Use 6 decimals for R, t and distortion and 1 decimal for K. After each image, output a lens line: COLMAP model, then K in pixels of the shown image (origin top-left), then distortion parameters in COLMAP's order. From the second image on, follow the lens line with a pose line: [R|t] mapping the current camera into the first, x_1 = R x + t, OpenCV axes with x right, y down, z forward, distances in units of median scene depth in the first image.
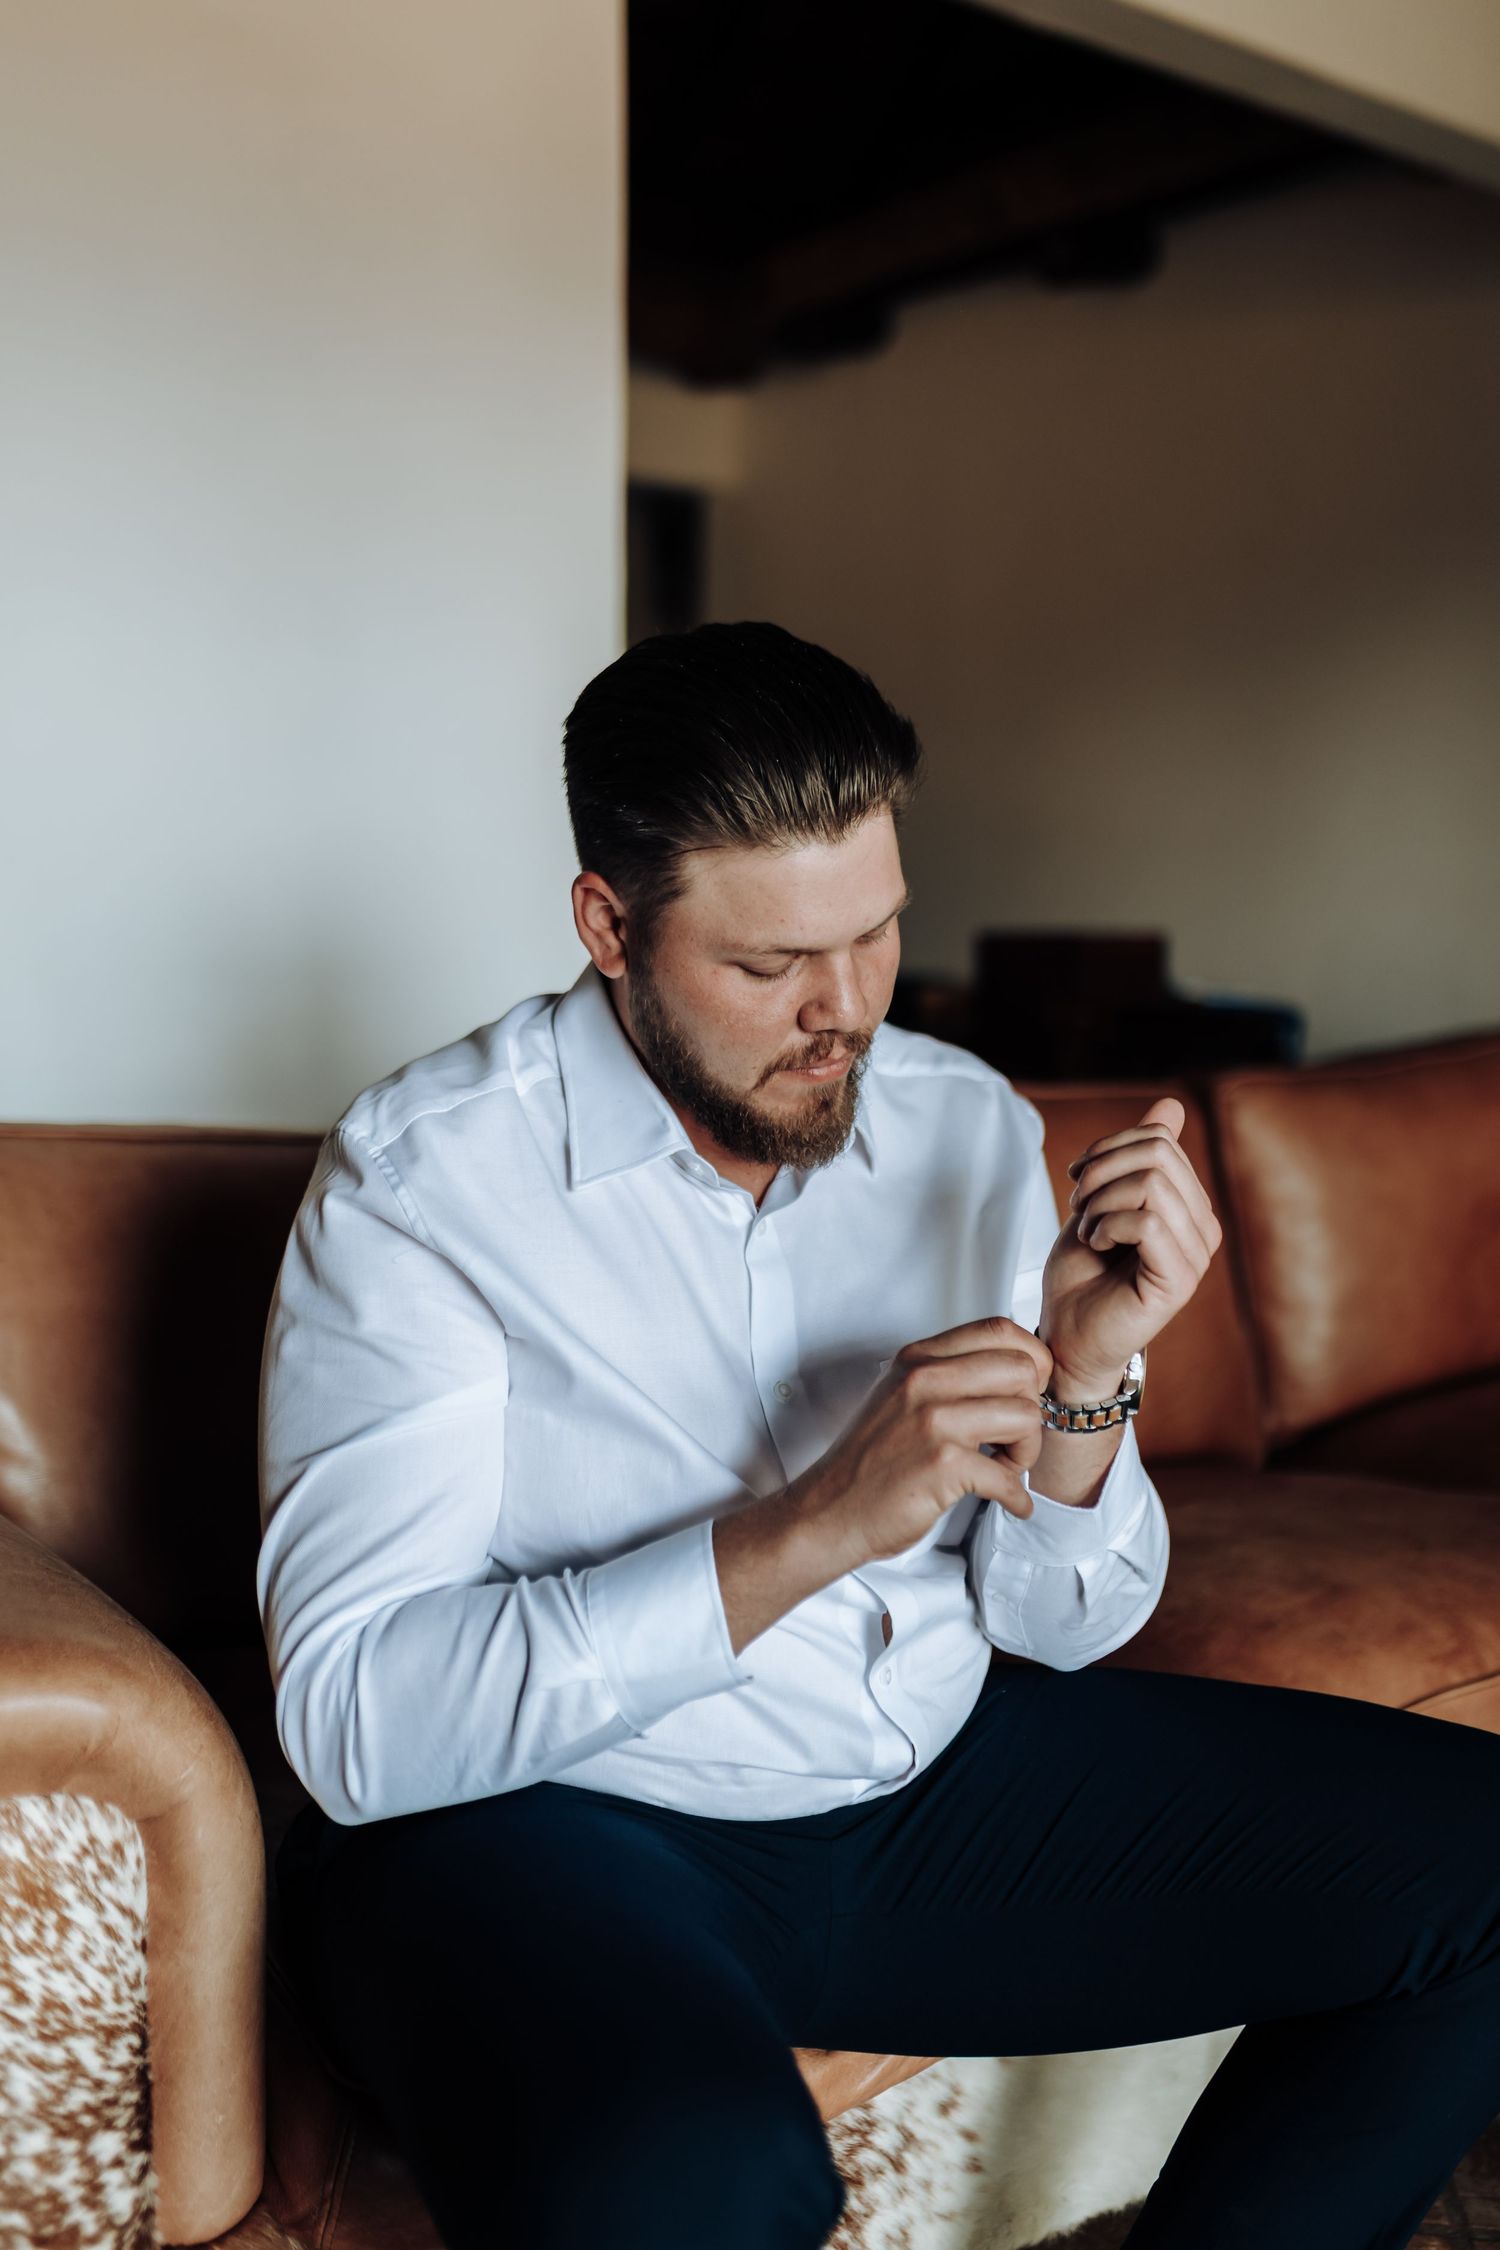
lens RADIAL K [[2164.9, 0, 742.5], [0, 2164.9, 1123.5], [0, 0, 1]] dist [0.012901, 0.000000]
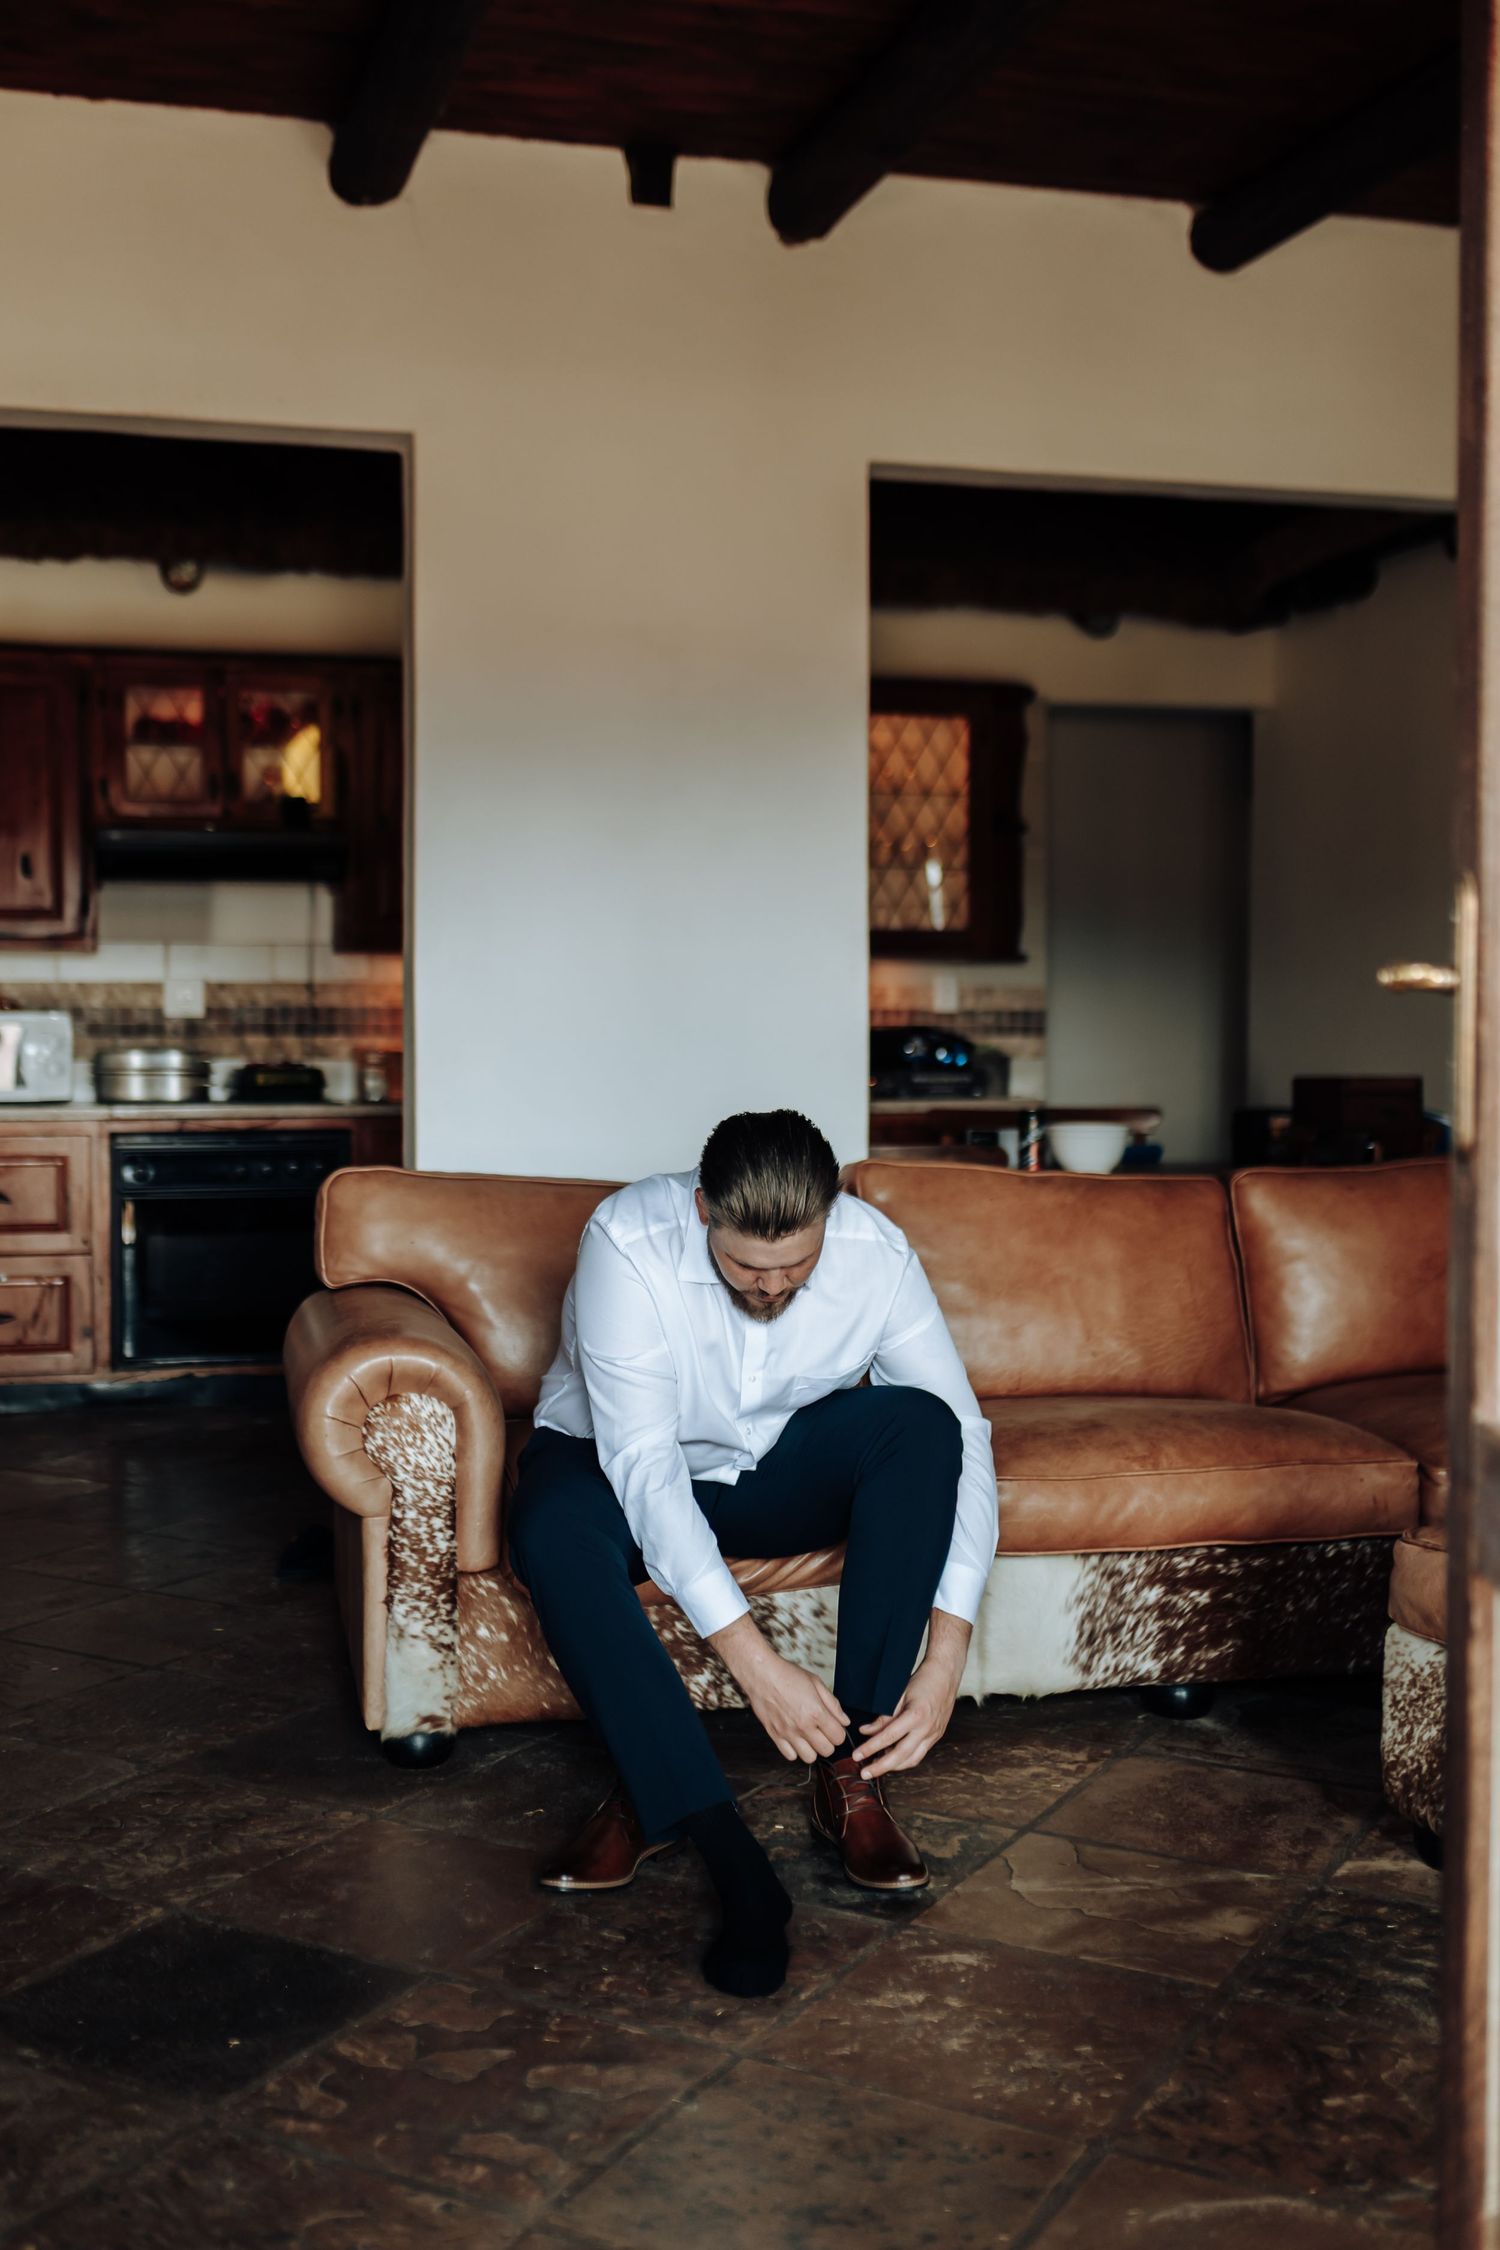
lens RADIAL K [[2258.7, 0, 729.9], [0, 2258.7, 1124.6], [0, 0, 1]] dist [0.041577, 0.000000]
pose [[0.925552, 0.002002, -0.378616, 1.177174], [-0.024856, 0.998150, -0.055485, 0.107759], [0.377804, 0.060765, 0.923889, -1.612136]]
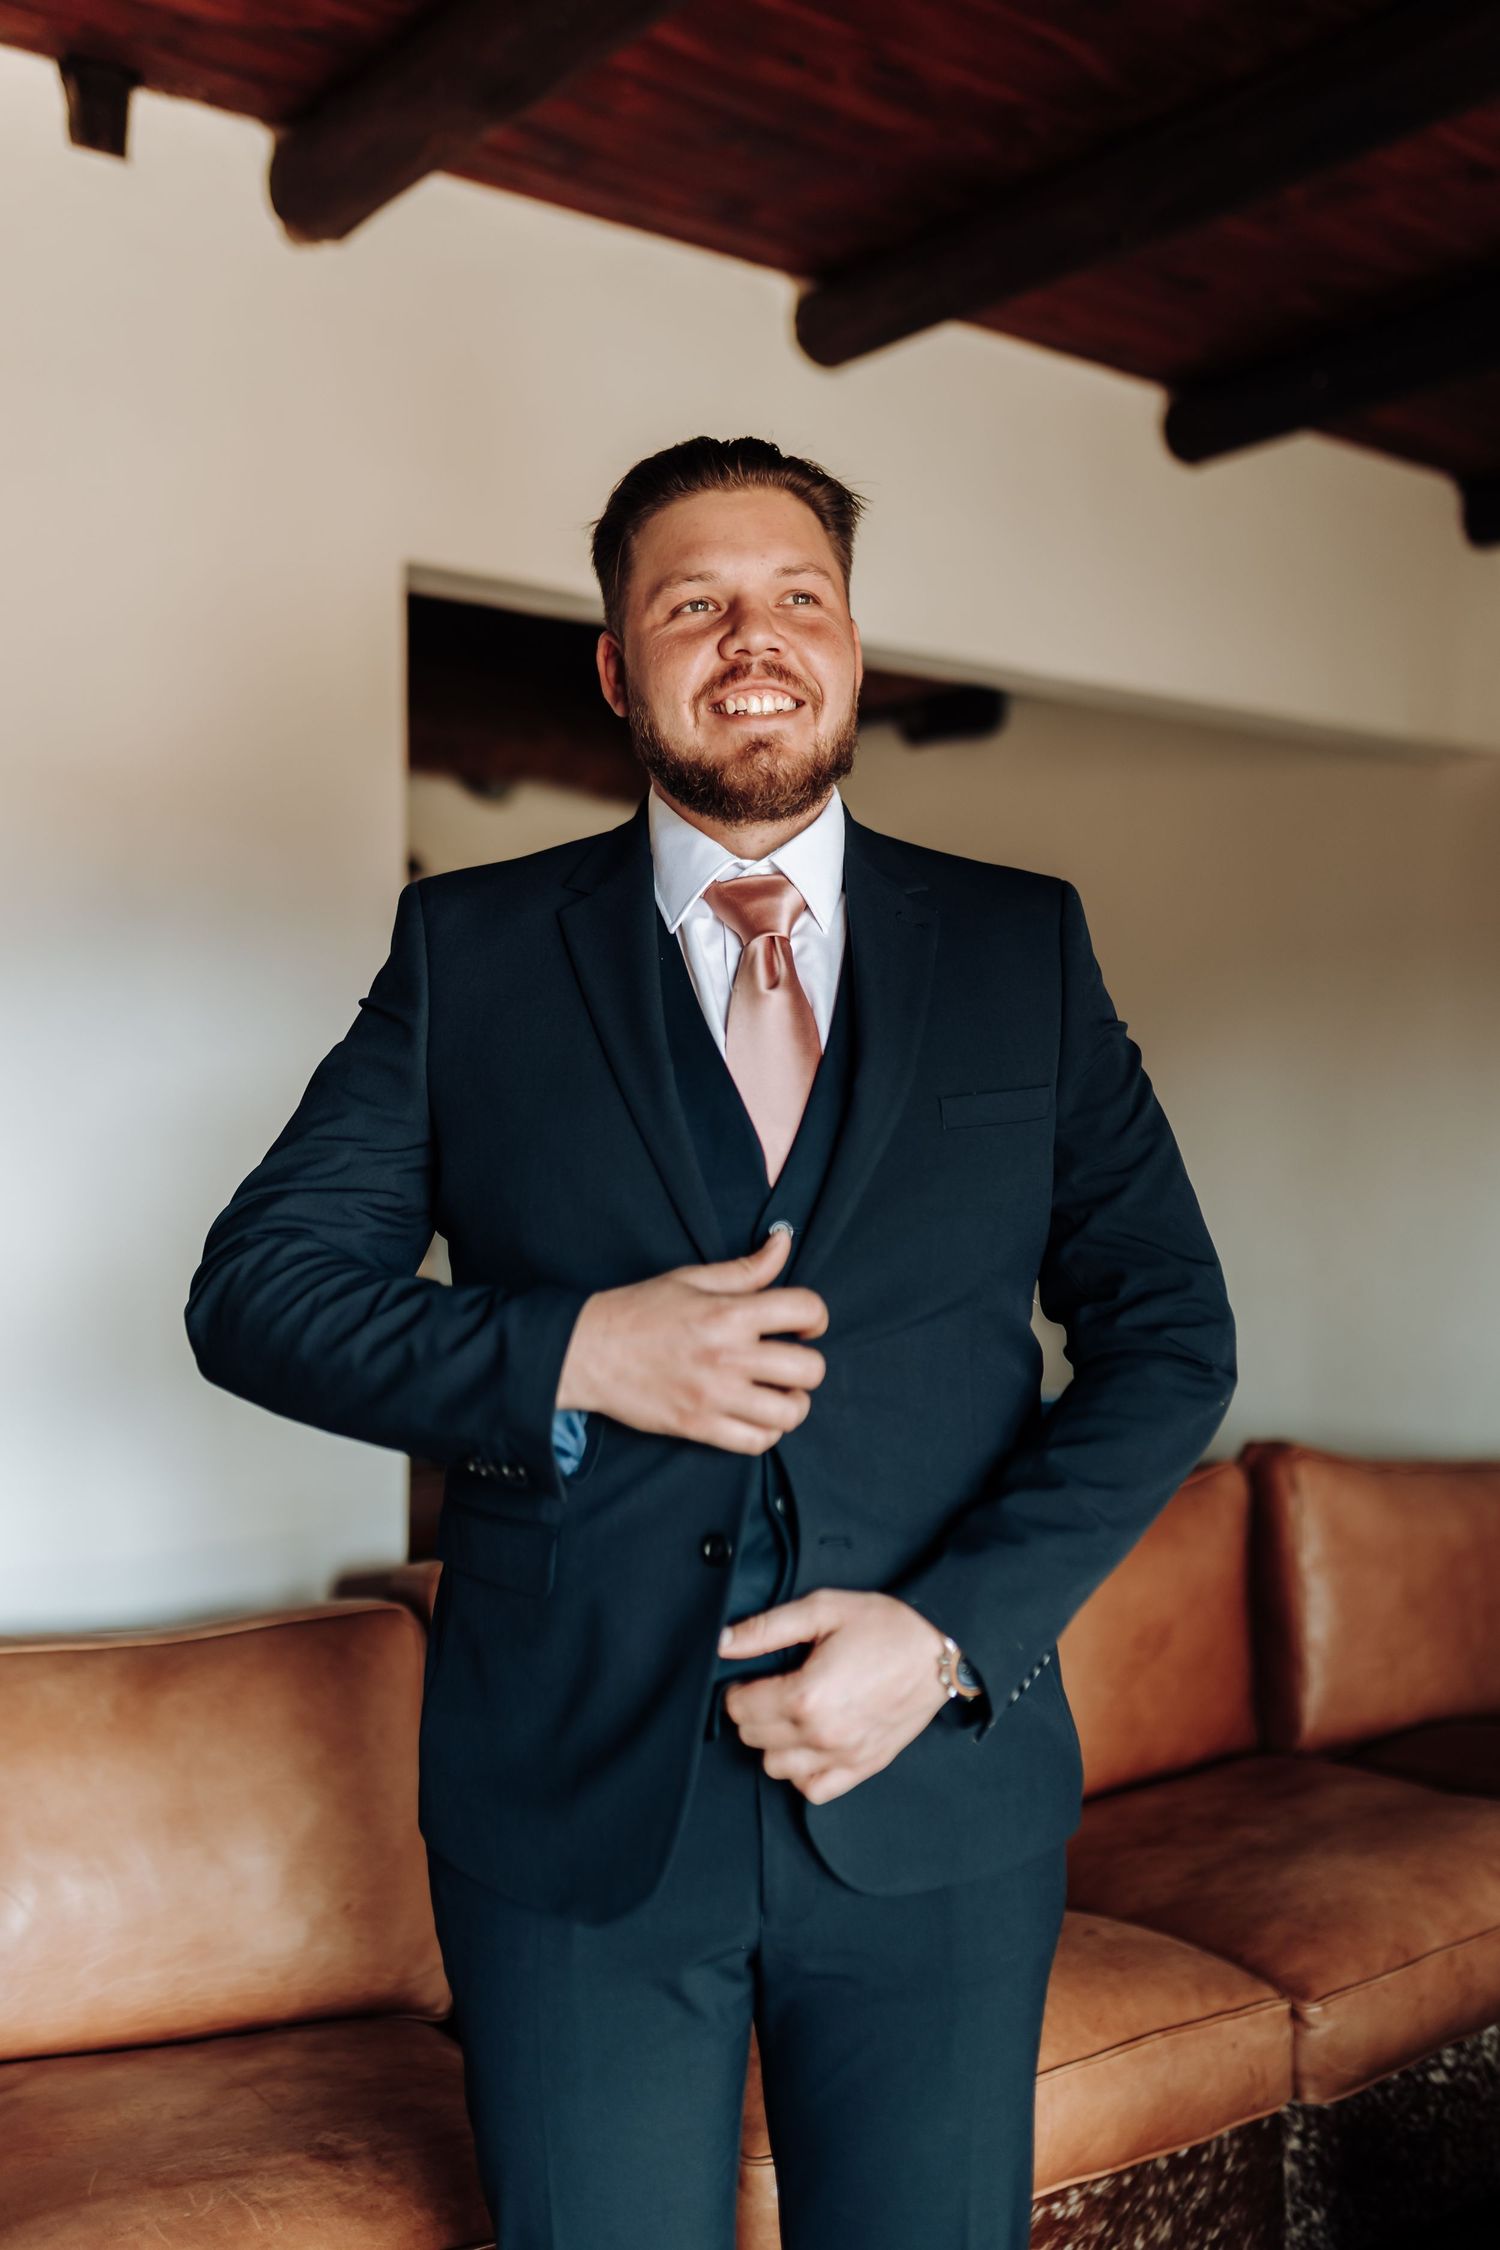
lens RADIAL K [[2164.9, 0, 740.4], [0, 2164.9, 1131.8], [0, 0, 1]] dist [0.012901, 0.000000]
pose [[0.999292, -0.022442, -0.030201, 0.390850], [0.018870, 0.993327, -0.113780, -0.250139], [0.032553, 0.113130, 0.993047, -0.523037]]
